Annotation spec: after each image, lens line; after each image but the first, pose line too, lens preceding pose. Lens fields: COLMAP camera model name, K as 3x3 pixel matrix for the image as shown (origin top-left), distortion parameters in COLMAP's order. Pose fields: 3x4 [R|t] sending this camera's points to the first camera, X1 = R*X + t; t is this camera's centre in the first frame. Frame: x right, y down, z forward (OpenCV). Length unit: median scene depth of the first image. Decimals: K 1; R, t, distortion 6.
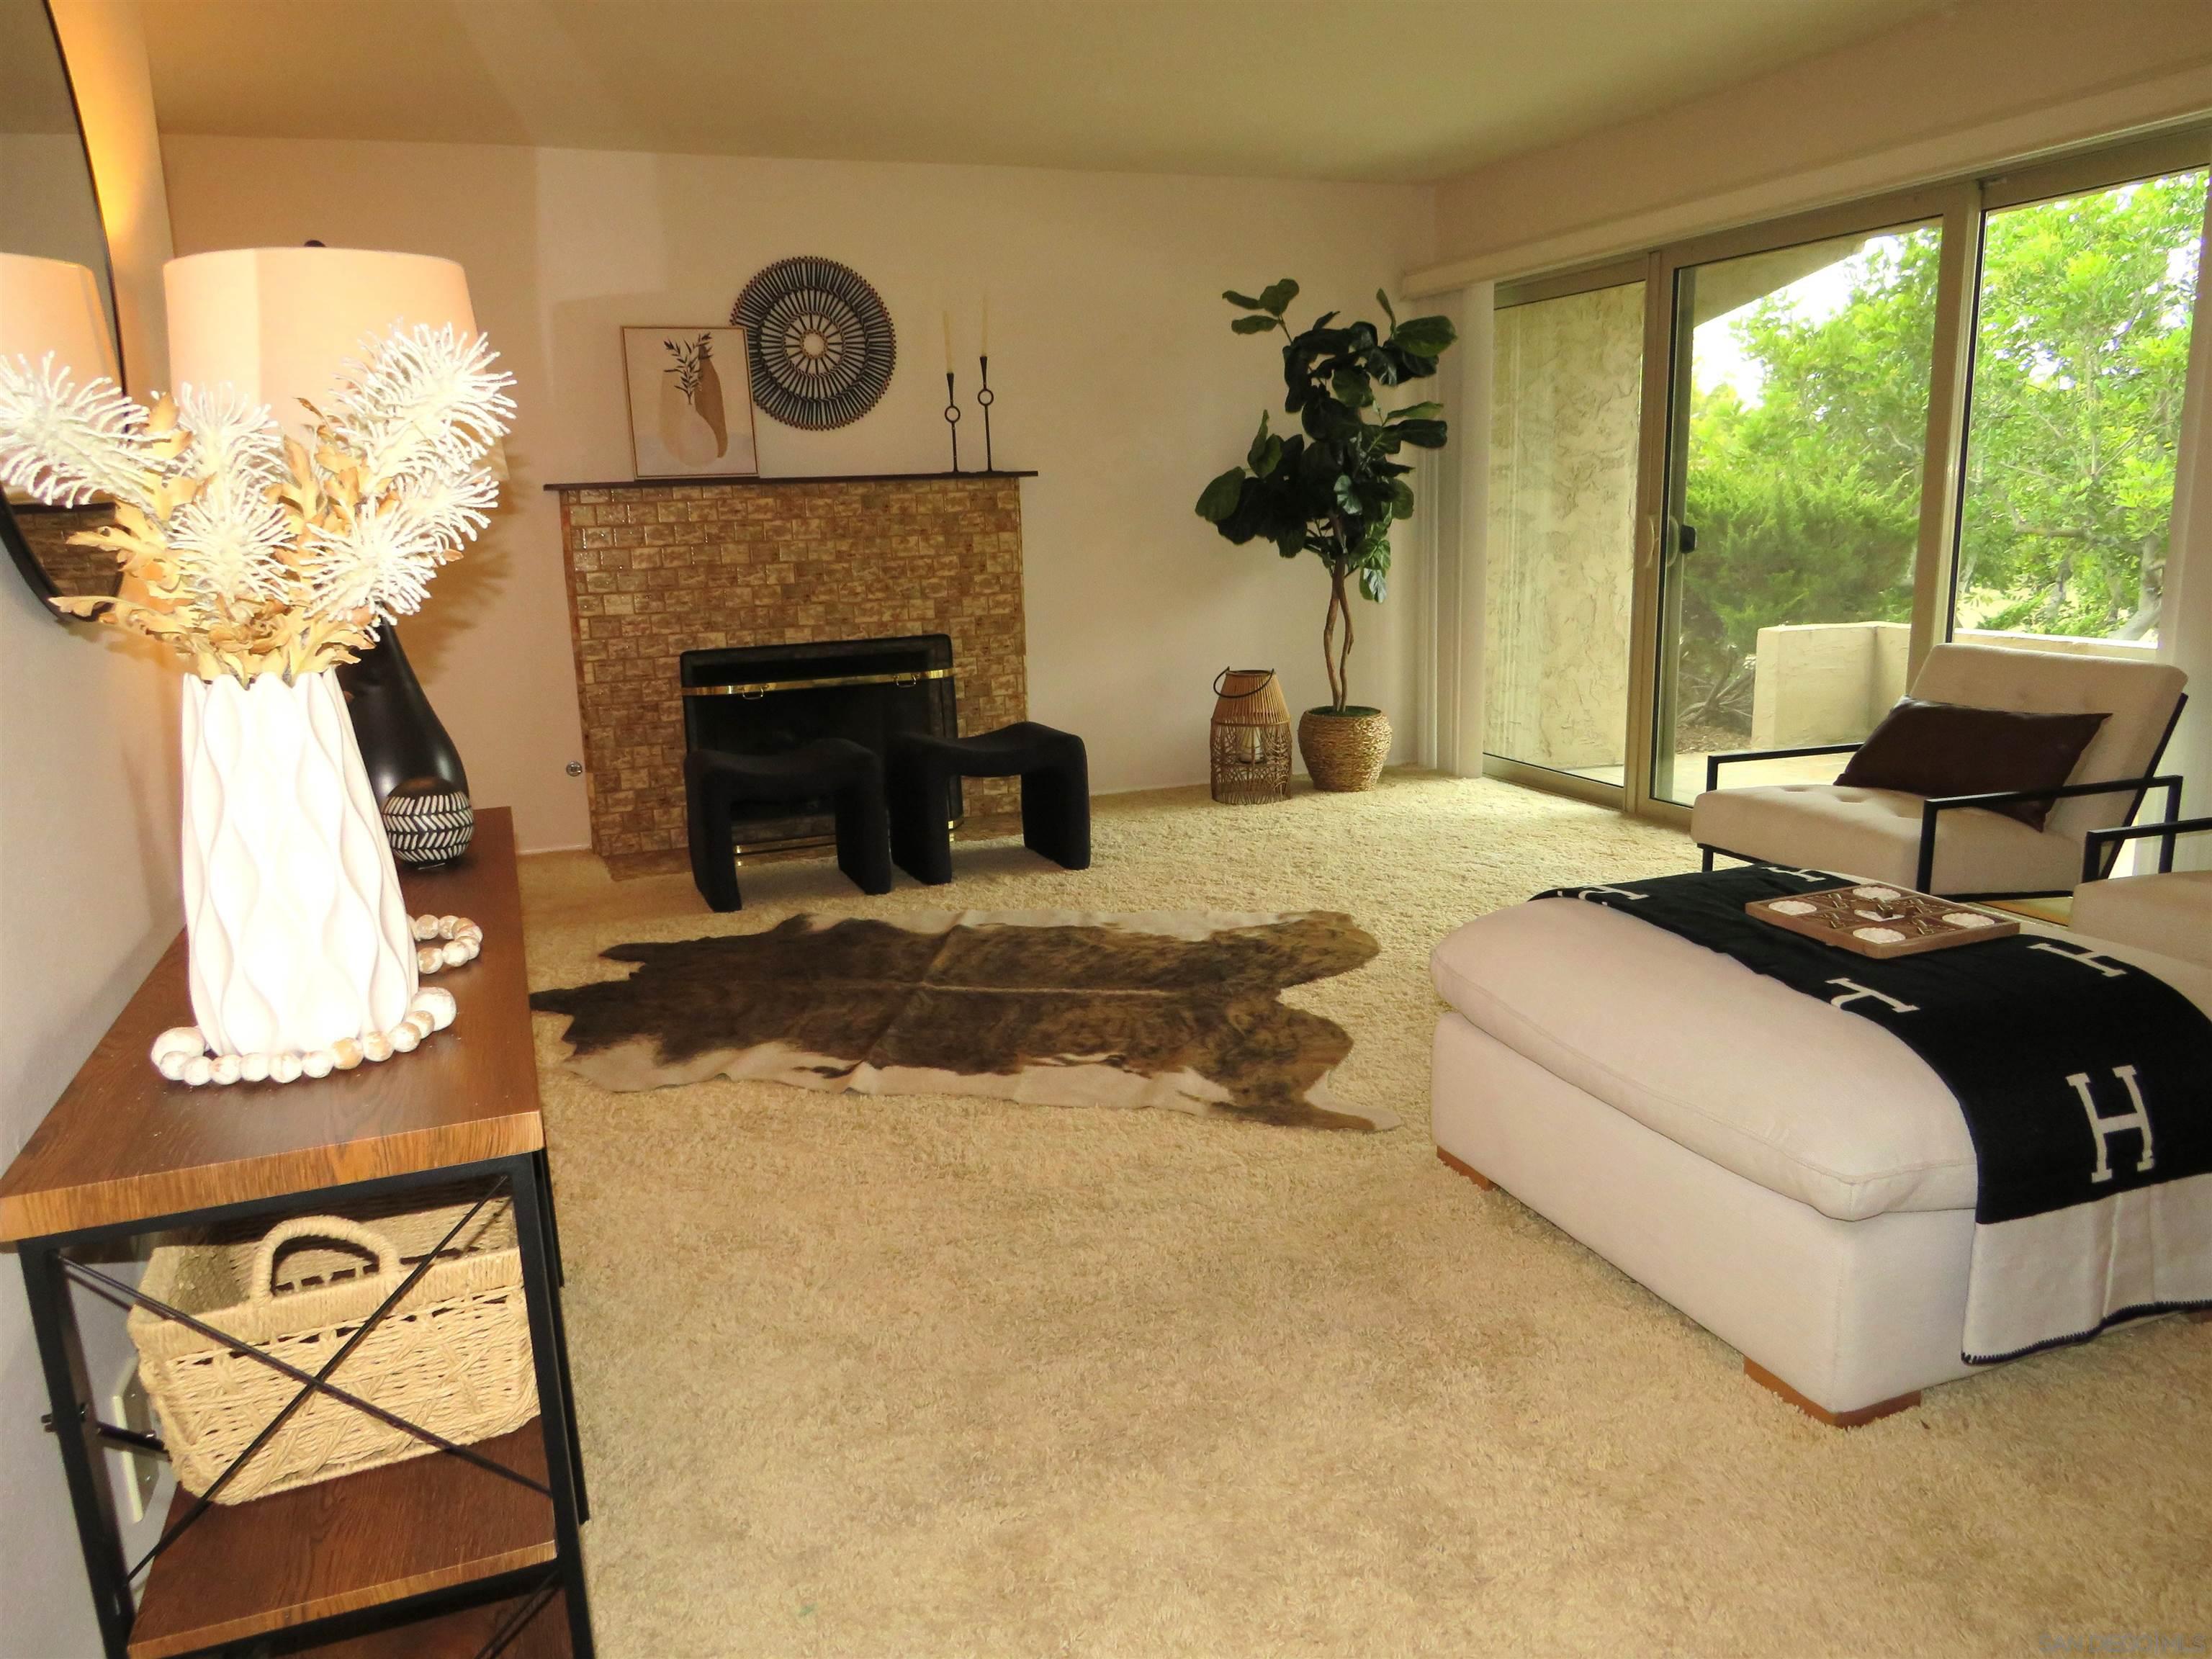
lens RADIAL K [[1566.6, 0, 1089.5], [0, 1566.6, 809.4], [0, 0, 1]] dist [-0.024668, 0.006085]
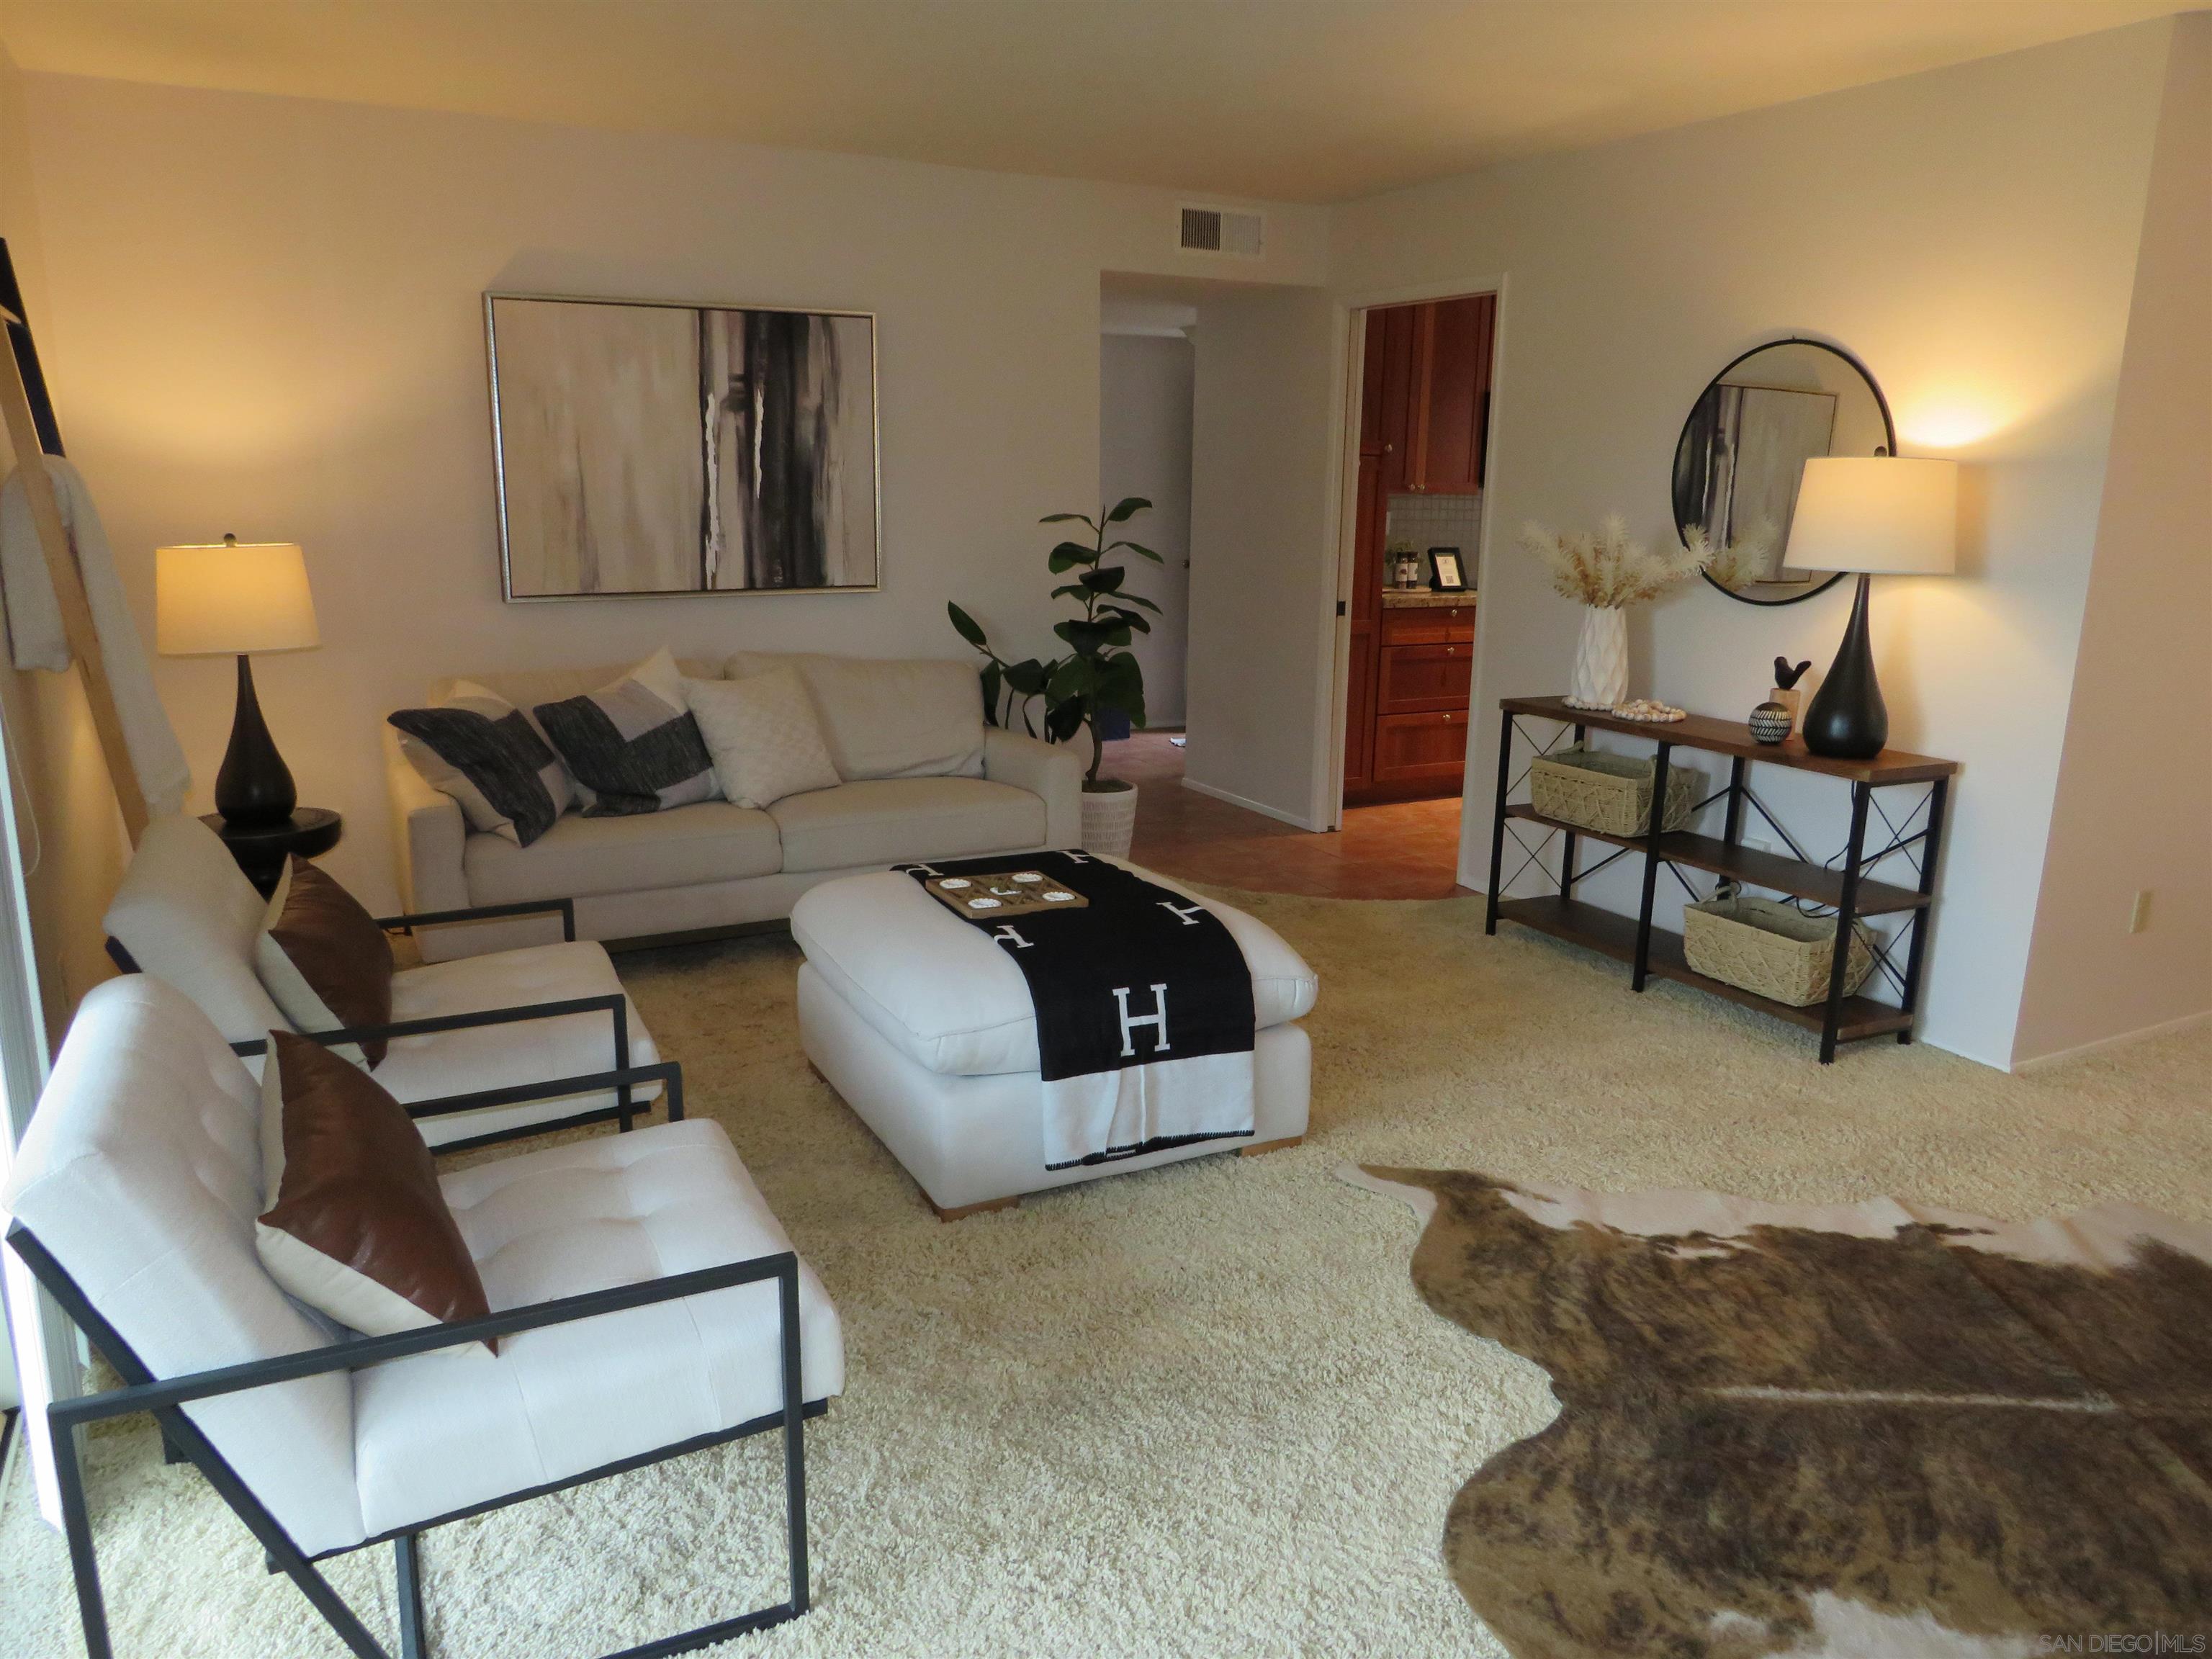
lens RADIAL K [[1566.6, 0, 1104.4], [0, 1566.6, 821.5], [0, 0, 1]] dist [-0.024668, 0.006085]
pose [[-0.991266, 0.040422, -0.125528, 0.256280], [-0.014834, 0.911646, 0.410708, -0.248724], [0.131038, 0.408983, -0.903084, 0.980745]]
